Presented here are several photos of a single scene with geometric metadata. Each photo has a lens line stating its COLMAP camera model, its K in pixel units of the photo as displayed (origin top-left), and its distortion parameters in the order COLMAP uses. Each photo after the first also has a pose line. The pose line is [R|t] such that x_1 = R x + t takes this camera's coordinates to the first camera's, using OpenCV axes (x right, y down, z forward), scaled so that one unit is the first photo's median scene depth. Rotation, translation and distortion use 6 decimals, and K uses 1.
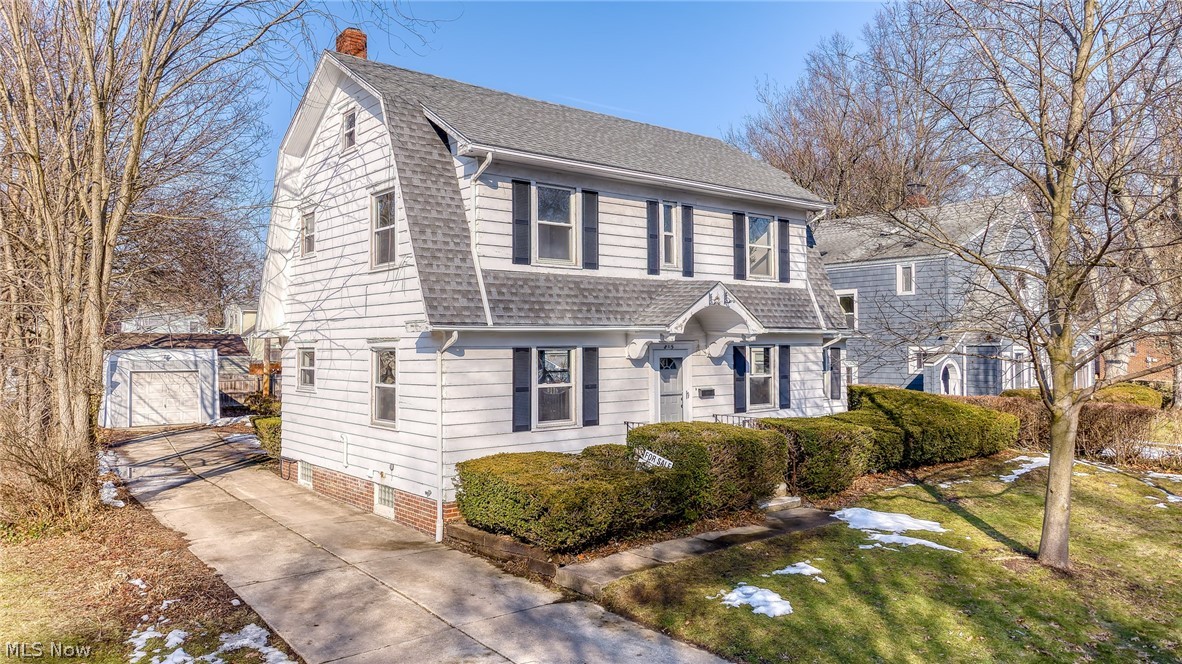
lens RADIAL K [[826.2, 0, 591.0], [0, 826.2, 332.0], [0, 0, 1]] dist [0.001539, 0.000435]
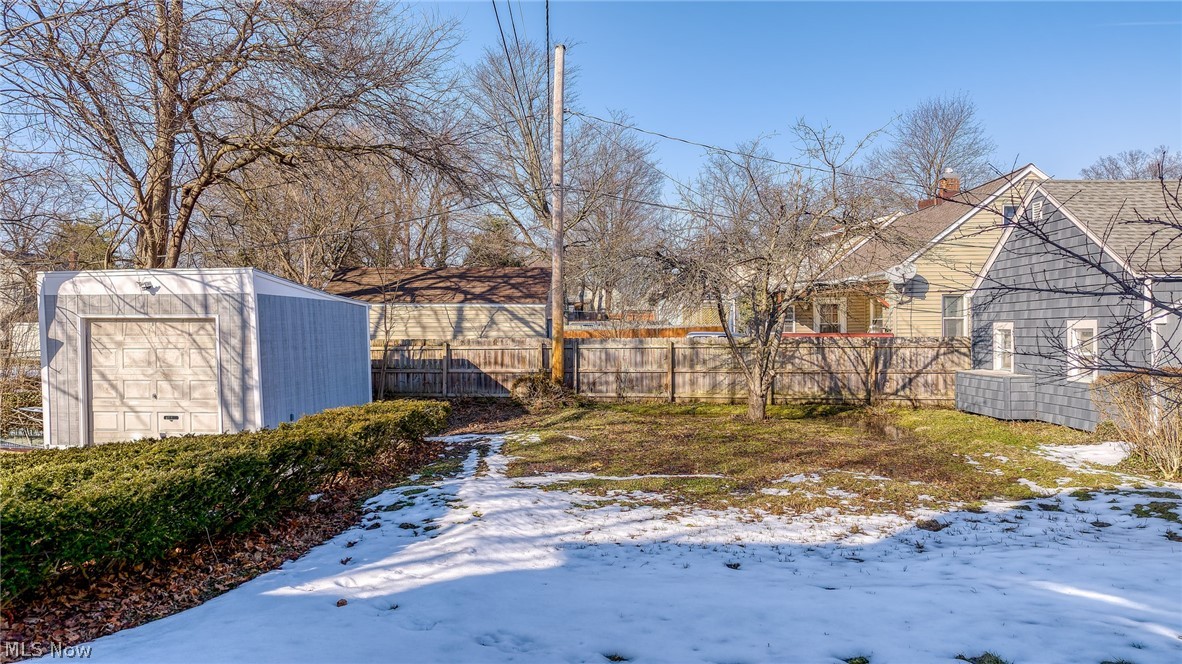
lens RADIAL K [[826.2, 0, 591.0], [0, 826.2, 332.0], [0, 0, 1]] dist [0.001539, 0.000435]
pose [[0.749090, 0.006249, -0.662439, -0.044777], [0.011912, 0.999667, 0.022900, 0.046059], [0.662361, -0.025045, 0.748766, 0.809285]]
